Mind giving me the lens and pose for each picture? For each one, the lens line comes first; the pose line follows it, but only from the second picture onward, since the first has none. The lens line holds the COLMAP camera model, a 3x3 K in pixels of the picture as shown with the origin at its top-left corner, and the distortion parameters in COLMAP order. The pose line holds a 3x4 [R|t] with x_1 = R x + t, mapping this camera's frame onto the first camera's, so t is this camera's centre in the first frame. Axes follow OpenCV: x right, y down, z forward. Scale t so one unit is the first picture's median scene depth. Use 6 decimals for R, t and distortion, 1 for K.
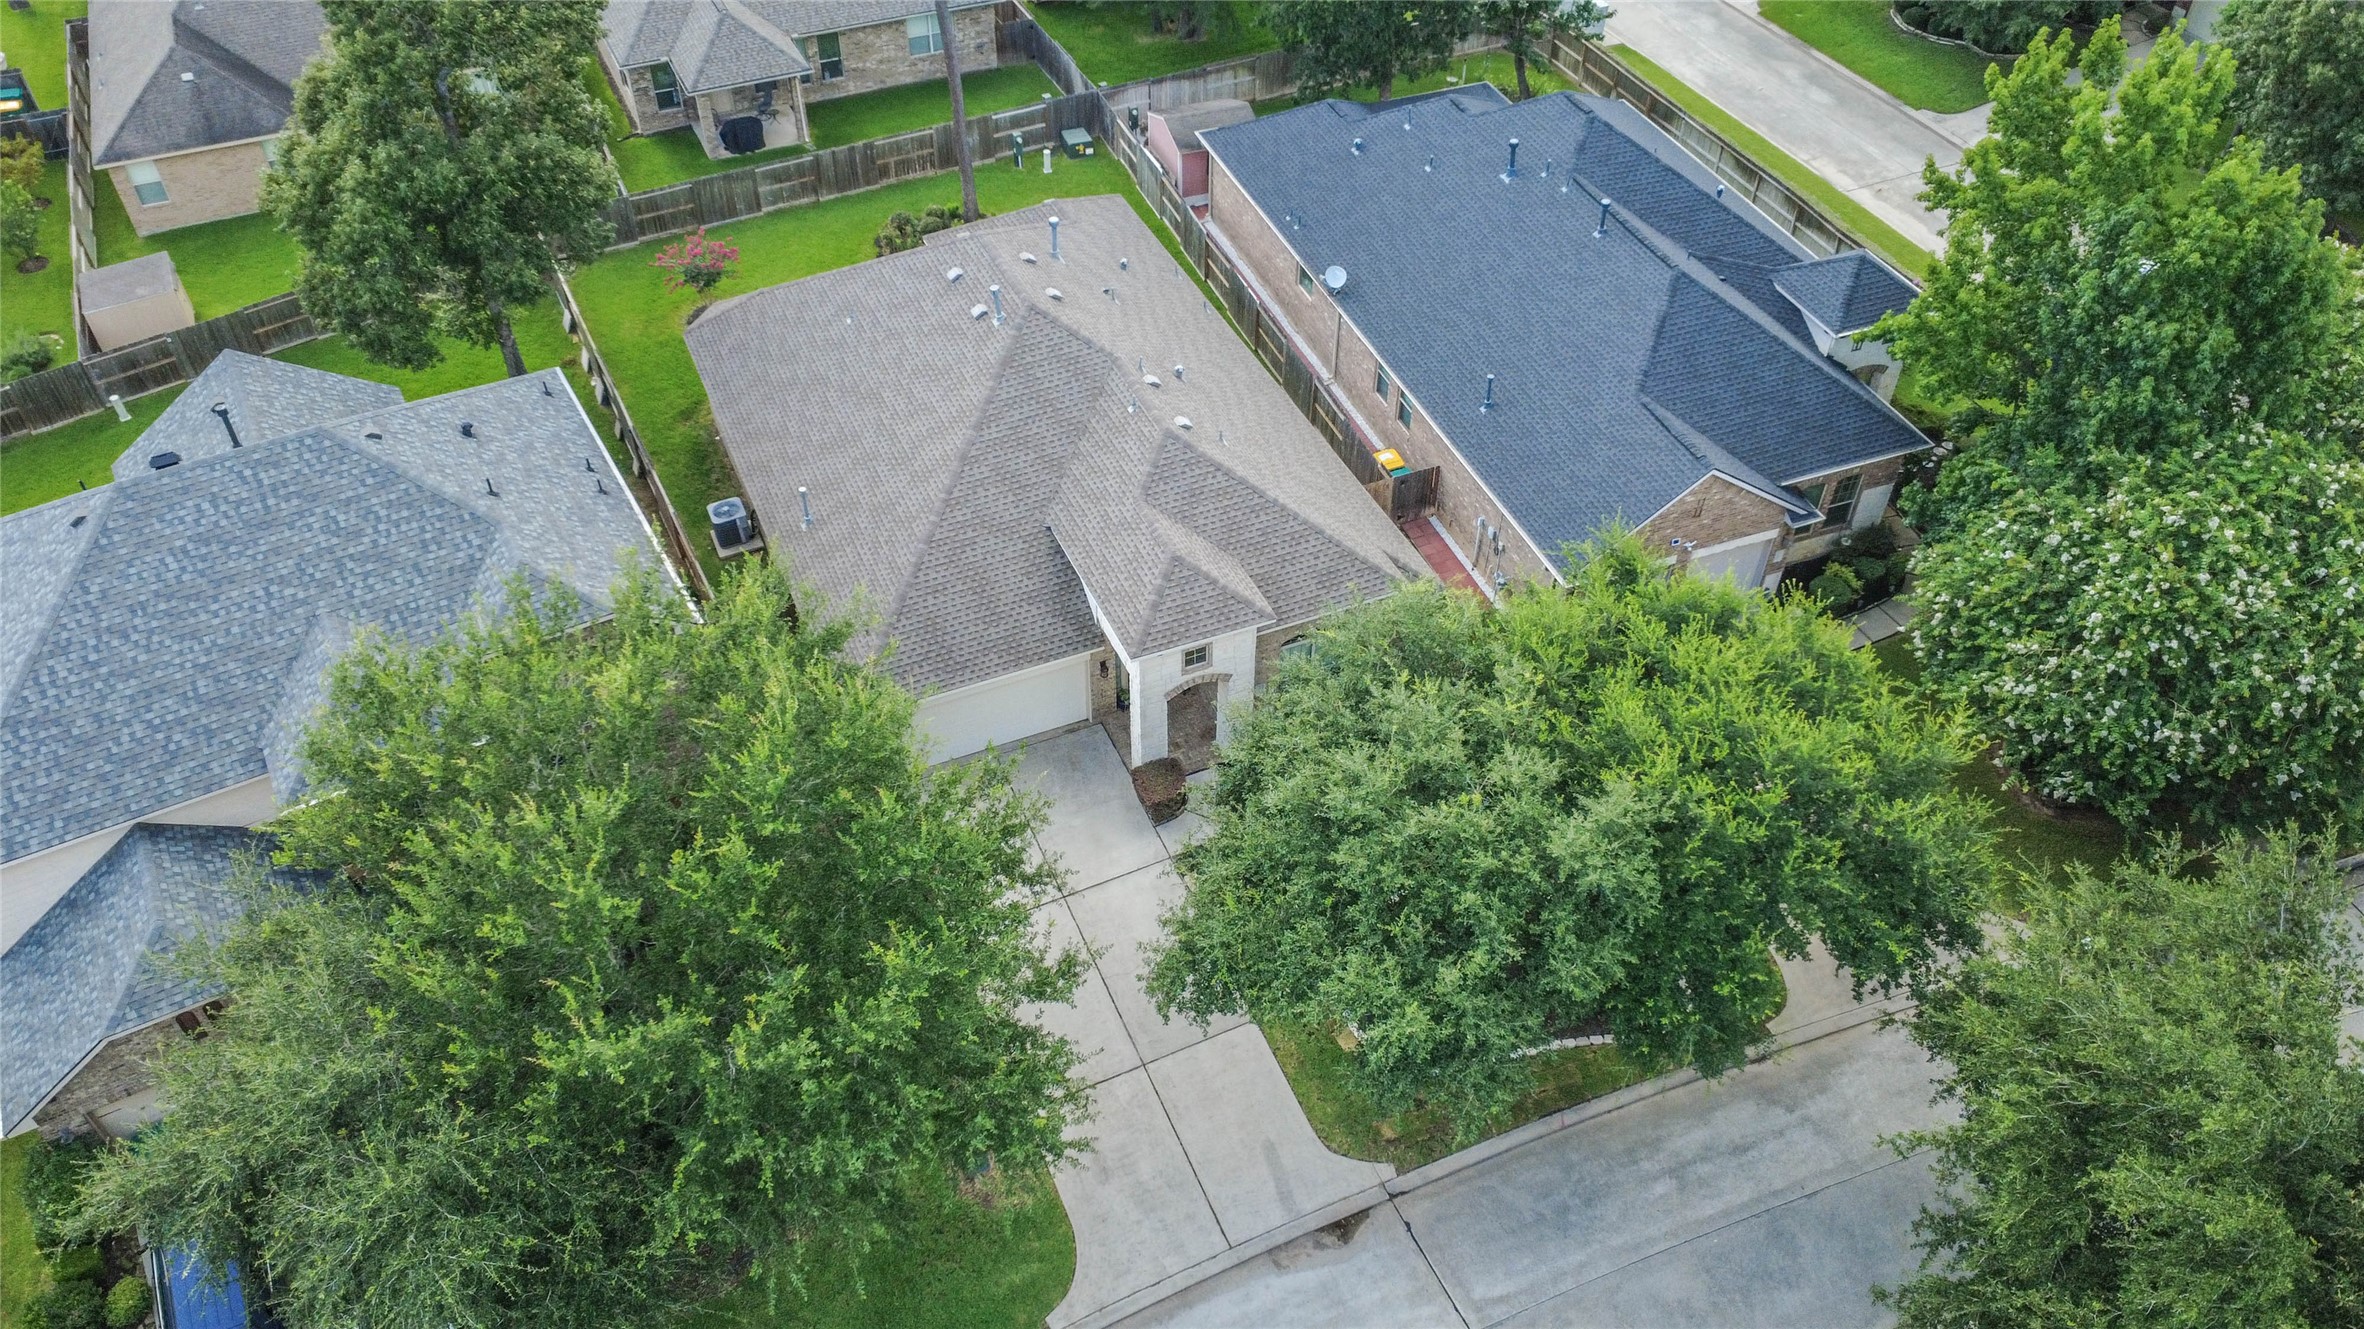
lens RADIAL K [[1707.1, 0, 1182.0], [0, 1707.1, 664.5], [0, 0, 1]] dist [0.002863, 0.000008]
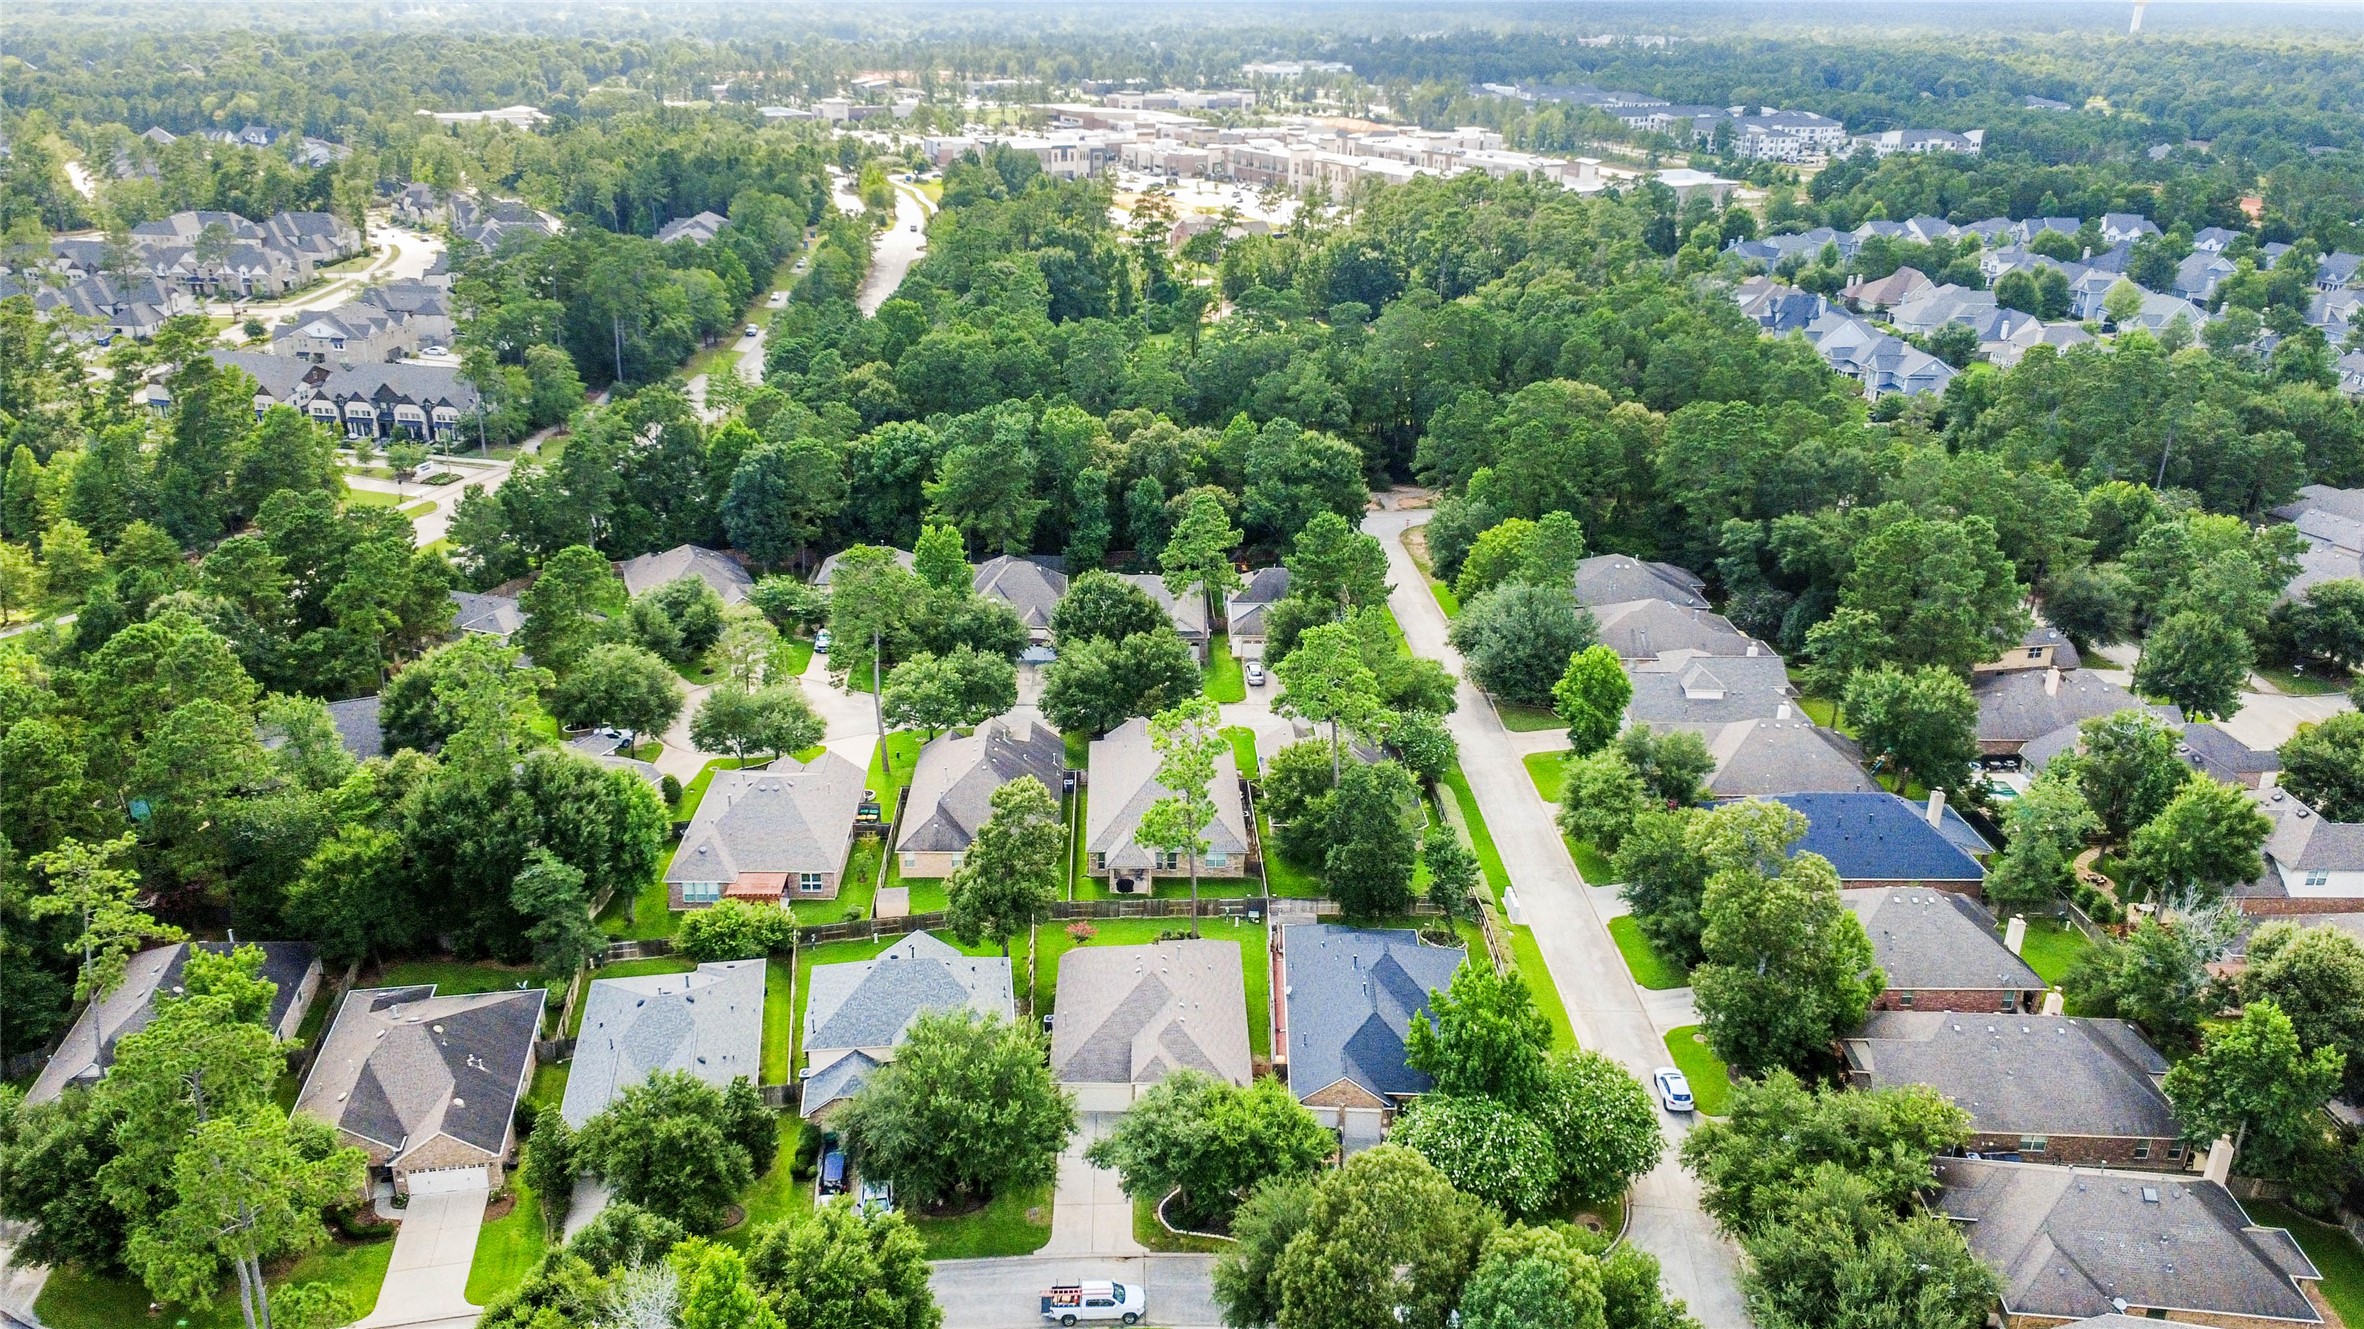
lens RADIAL K [[1707.1, 0, 1182.0], [0, 1707.1, 664.5], [0, 0, 1]] dist [0.002863, 0.000008]
pose [[0.921559, 0.158292, -0.354503, 0.762121], [-0.282806, 0.899284, -0.333629, 0.237994], [0.265988, 0.407715, 0.873510, -1.493029]]
